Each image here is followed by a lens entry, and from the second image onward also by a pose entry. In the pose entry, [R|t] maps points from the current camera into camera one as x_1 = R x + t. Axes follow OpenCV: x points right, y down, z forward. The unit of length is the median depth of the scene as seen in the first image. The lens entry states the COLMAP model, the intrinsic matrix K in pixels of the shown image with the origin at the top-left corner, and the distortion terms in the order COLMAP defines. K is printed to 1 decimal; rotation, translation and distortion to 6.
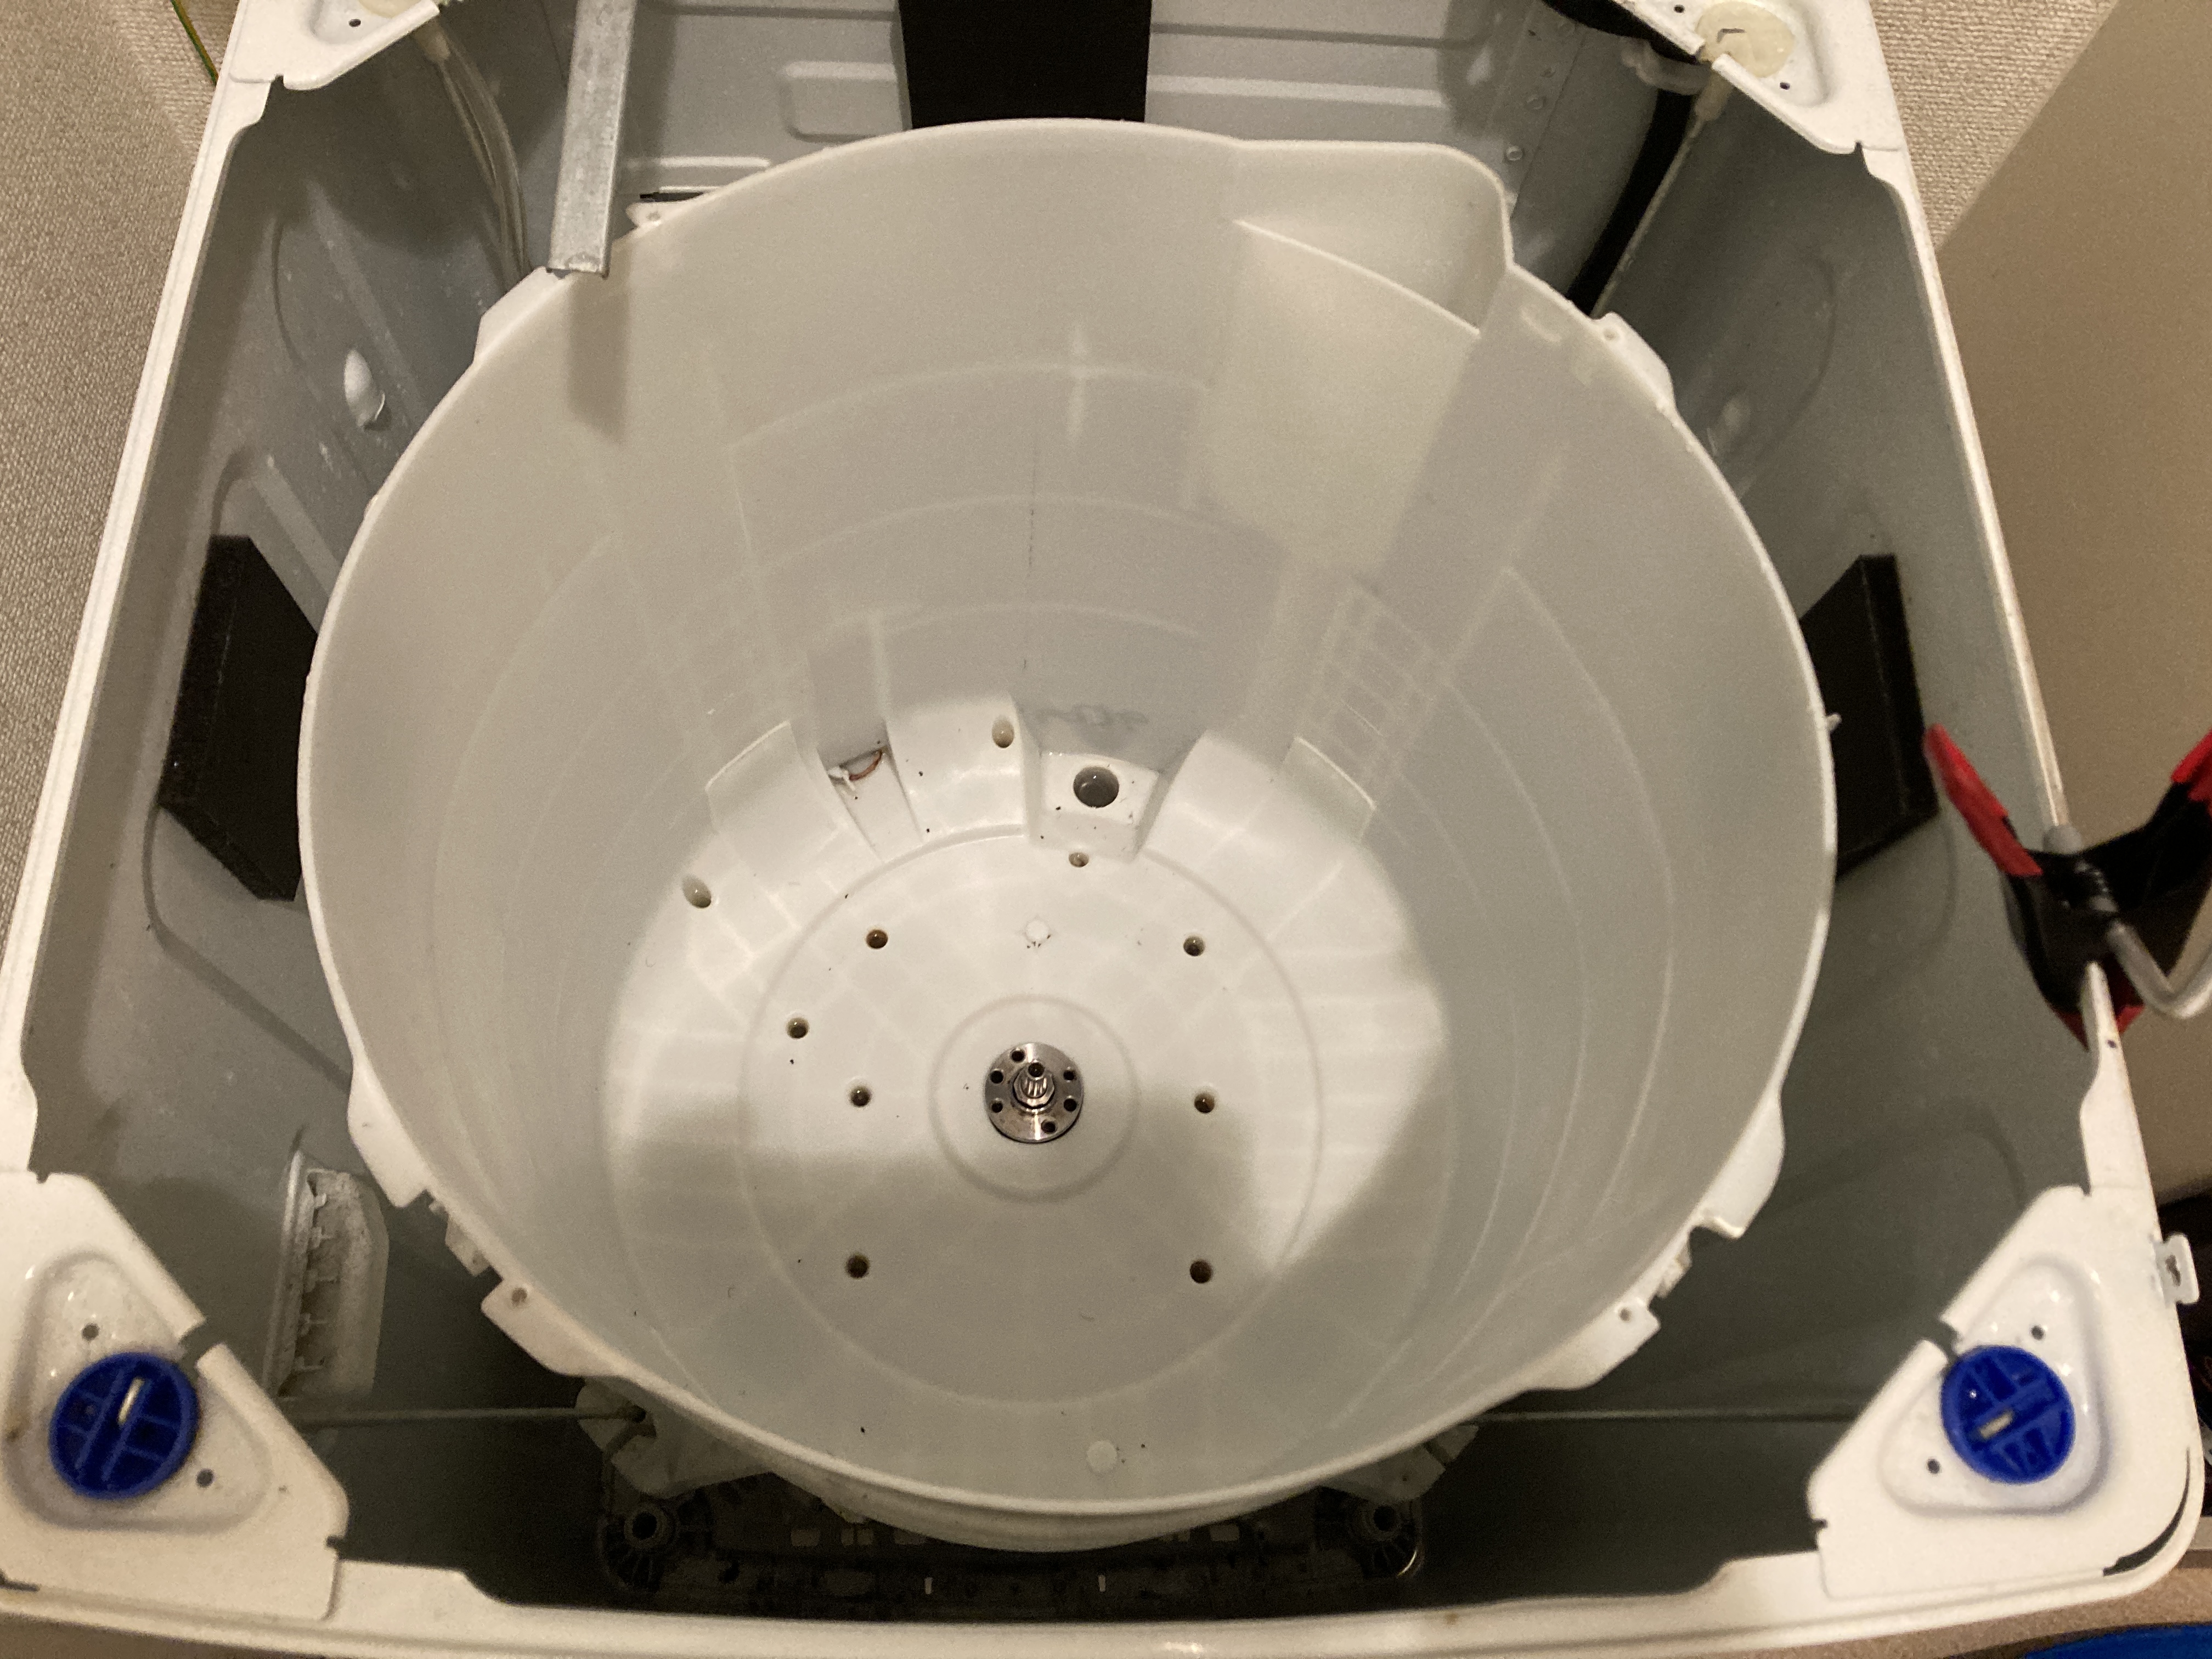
lens RADIAL K [[1762.9, 0, 1107.5], [0, 1762.9, 794.1], [0, 0, 1]] dist [-0.035760, 0.024447]
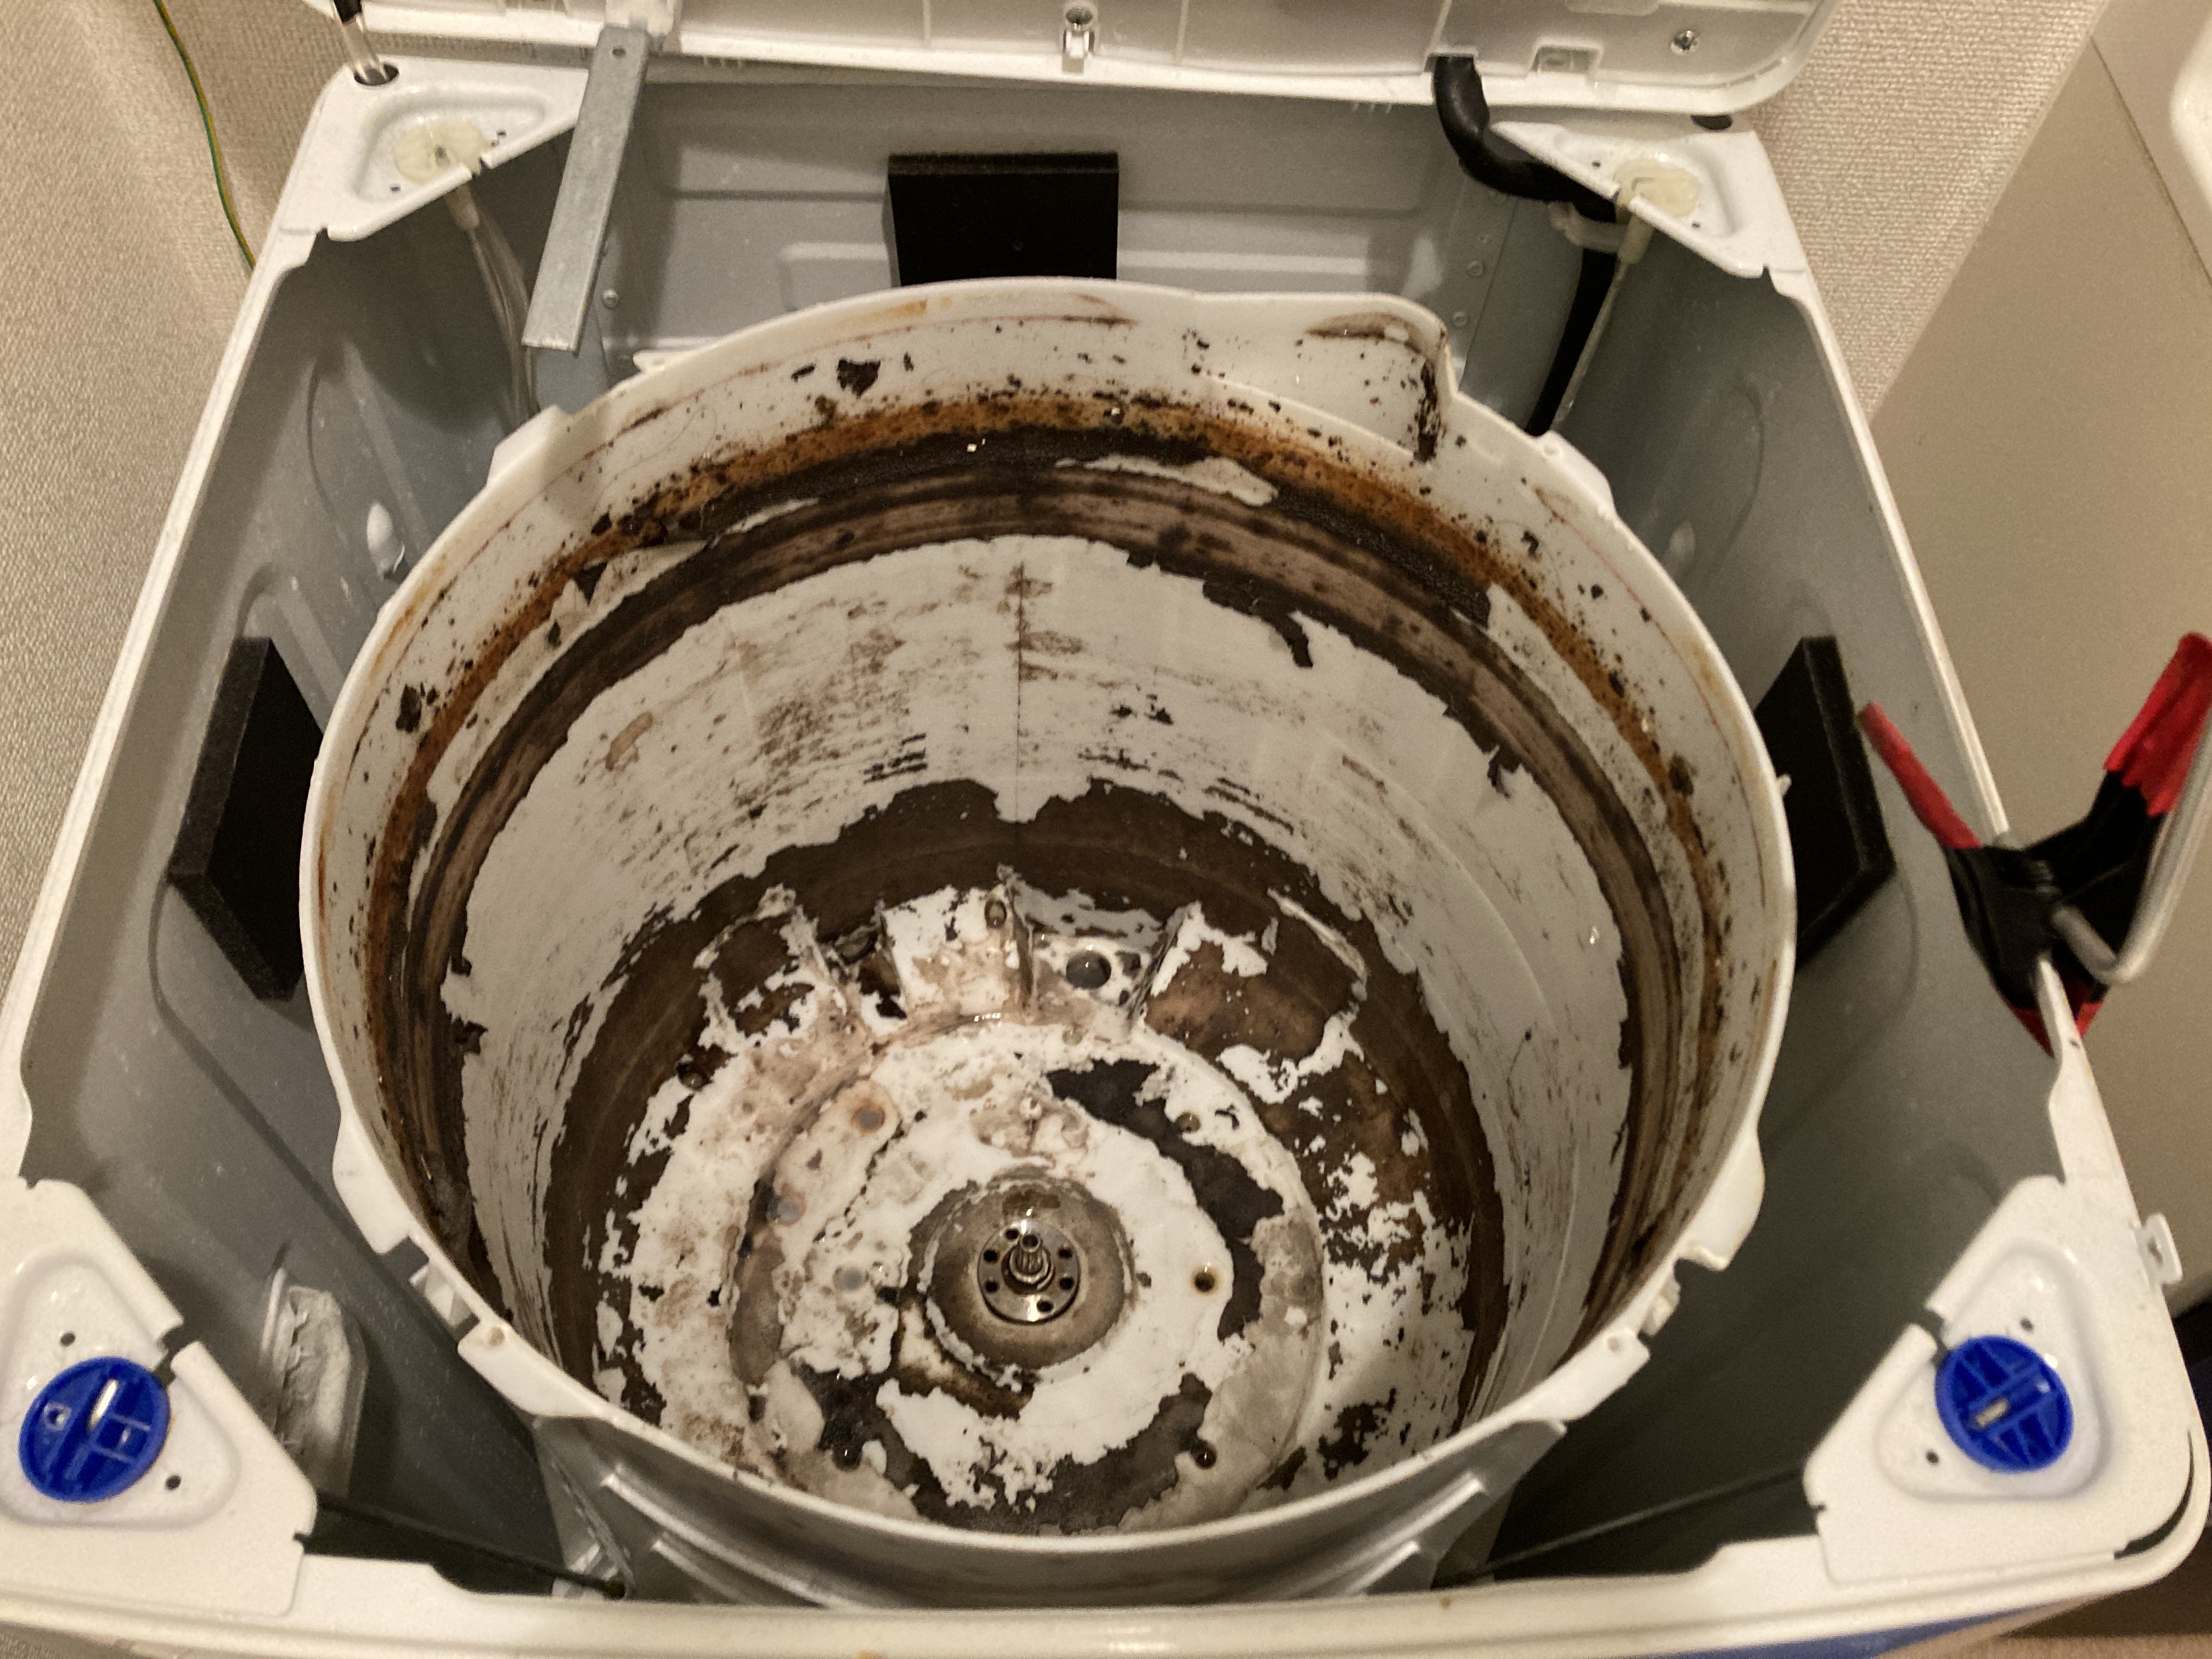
lens RADIAL K [[1762.9, 0, 1106.6], [0, 1762.9, 807.0], [0, 0, 1]] dist [-0.035760, 0.024447]
pose [[0.999839, -0.017936, -0.000406, 0.011586], [0.017617, 0.985809, -0.166945, 0.129914], [0.003394, 0.166911, 0.985966, -0.021963]]
